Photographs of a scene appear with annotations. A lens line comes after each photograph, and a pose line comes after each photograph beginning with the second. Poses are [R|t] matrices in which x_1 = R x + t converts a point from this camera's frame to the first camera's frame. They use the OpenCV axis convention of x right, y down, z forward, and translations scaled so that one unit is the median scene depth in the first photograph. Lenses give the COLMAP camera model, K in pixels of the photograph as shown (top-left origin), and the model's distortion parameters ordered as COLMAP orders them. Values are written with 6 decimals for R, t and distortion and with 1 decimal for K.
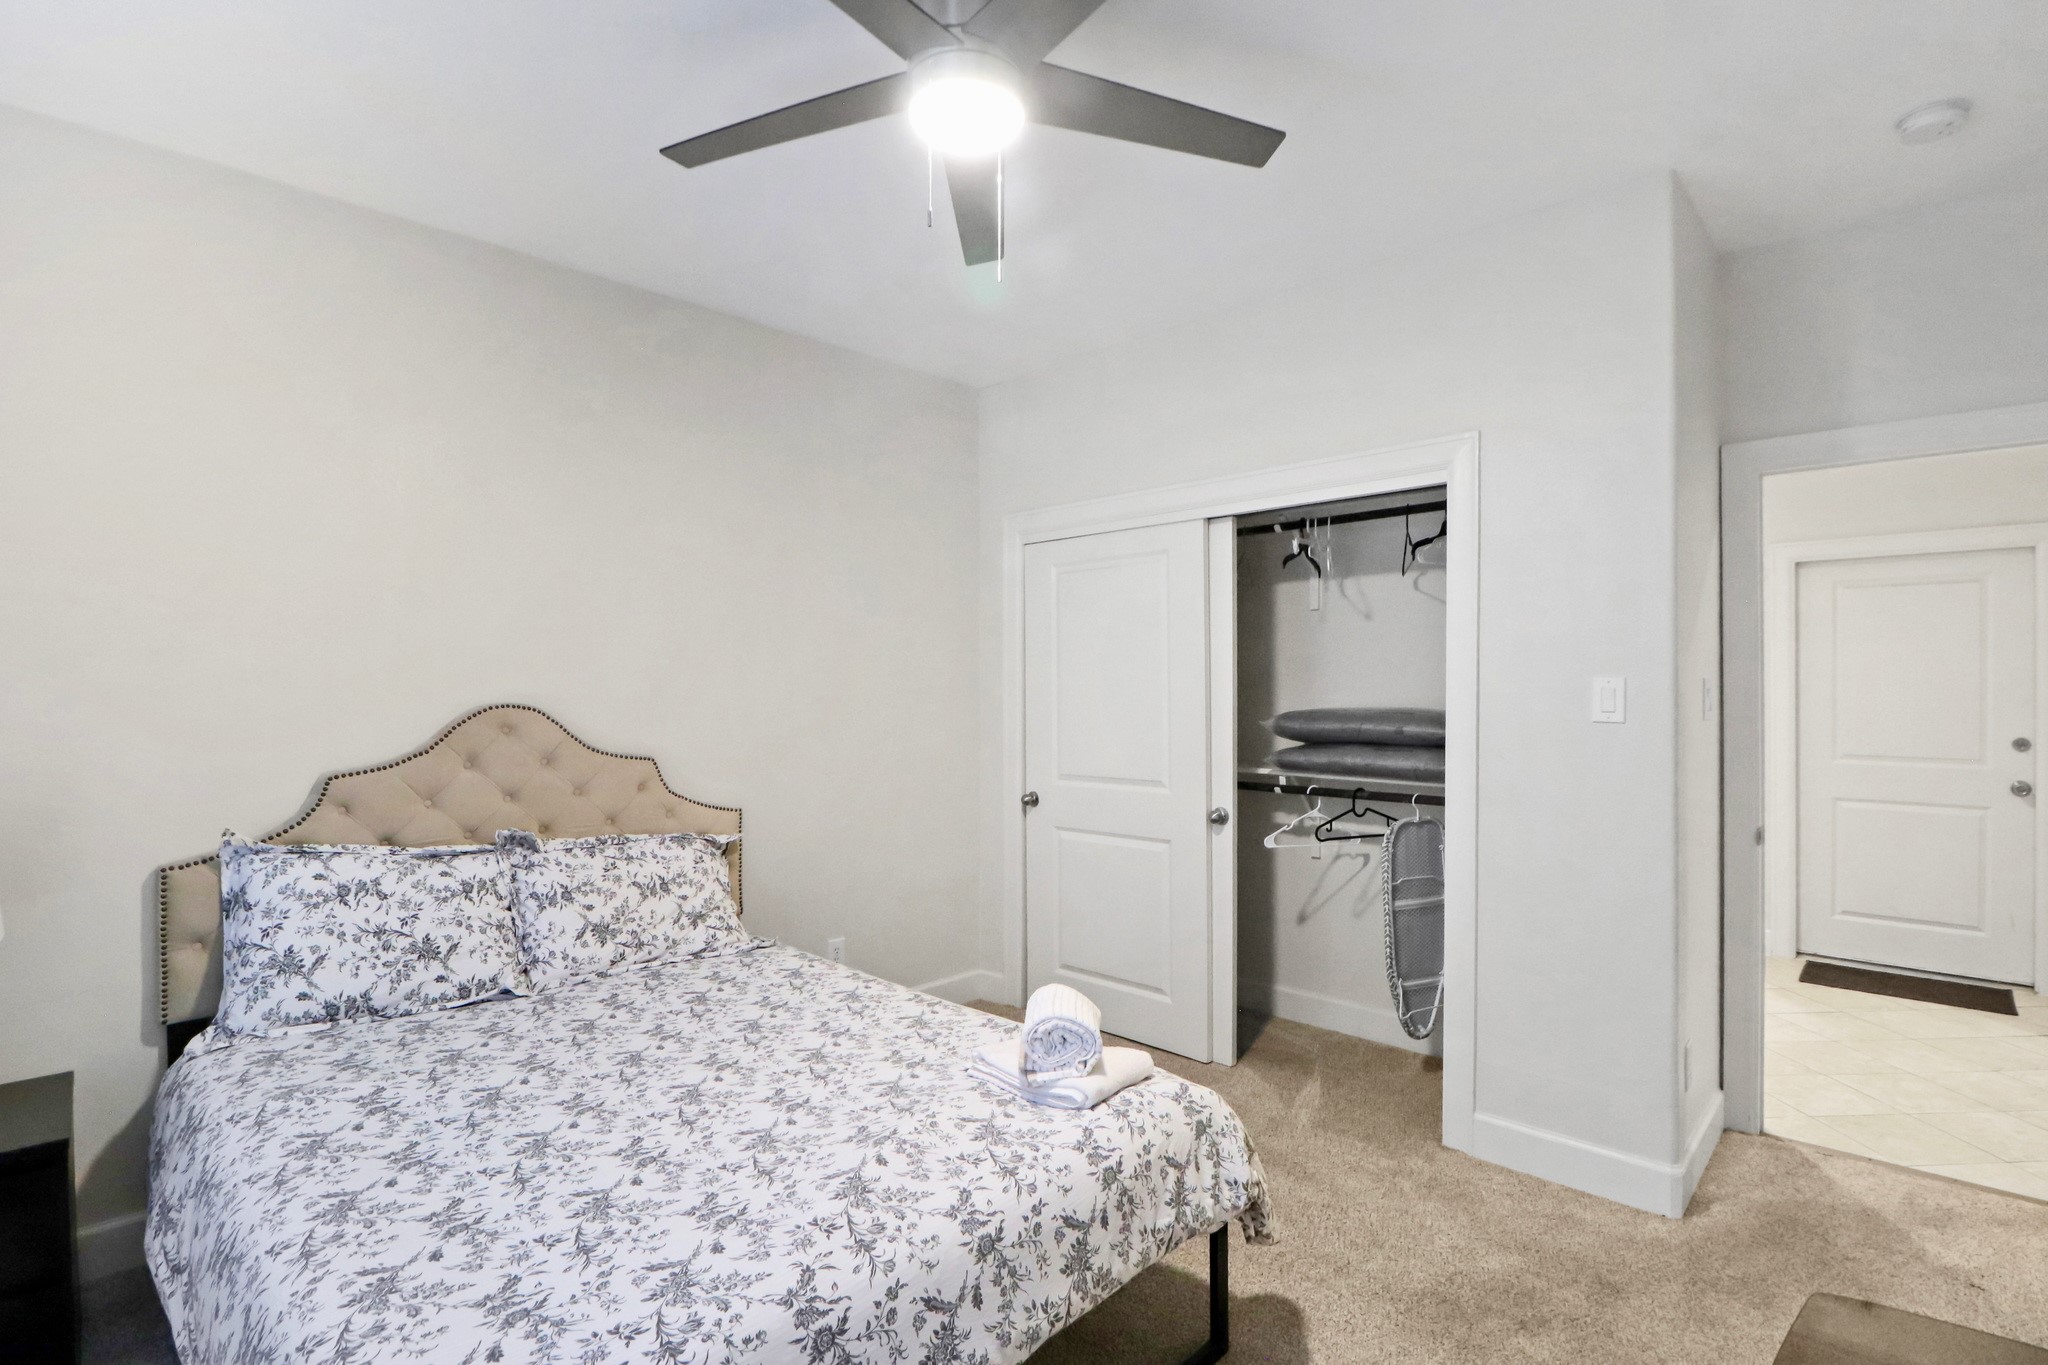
lens RADIAL K [[965.9, 0, 1027.6], [0, 965.9, 687.1], [0, 0, 1]] dist [-0.005659, -0.001911]
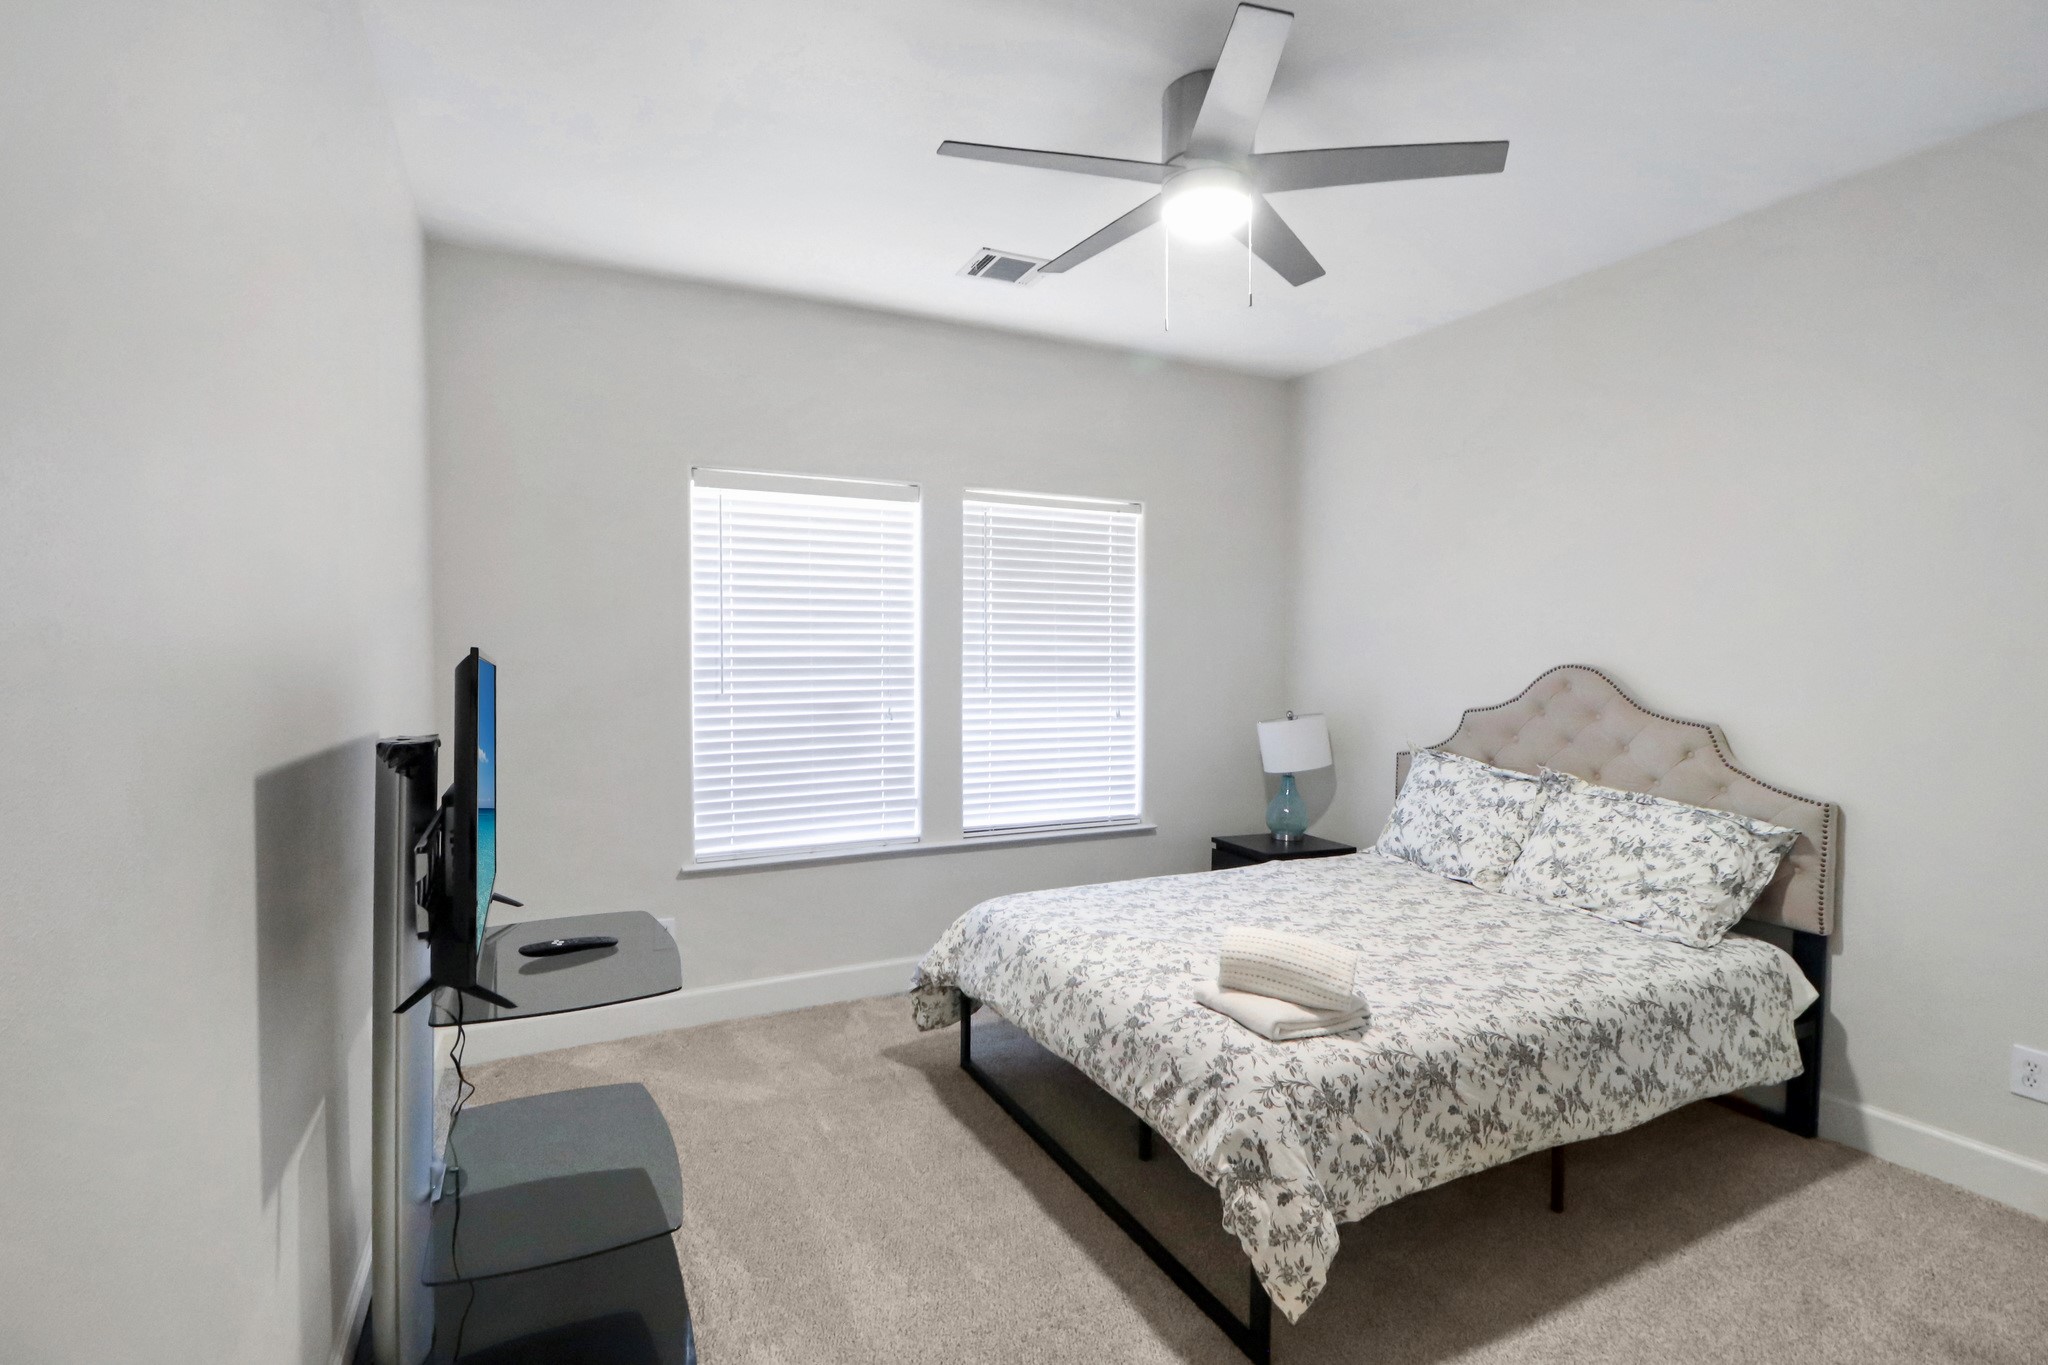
lens RADIAL K [[965.9, 0, 1026.7], [0, 965.9, 664.8], [0, 0, 1]] dist [-0.005659, -0.001911]
pose [[-0.342612, 0.013795, -0.939376, 0.899896], [-0.004552, 0.999856, 0.016344, 0.001348], [0.939466, 0.009876, -0.342500, 0.868290]]
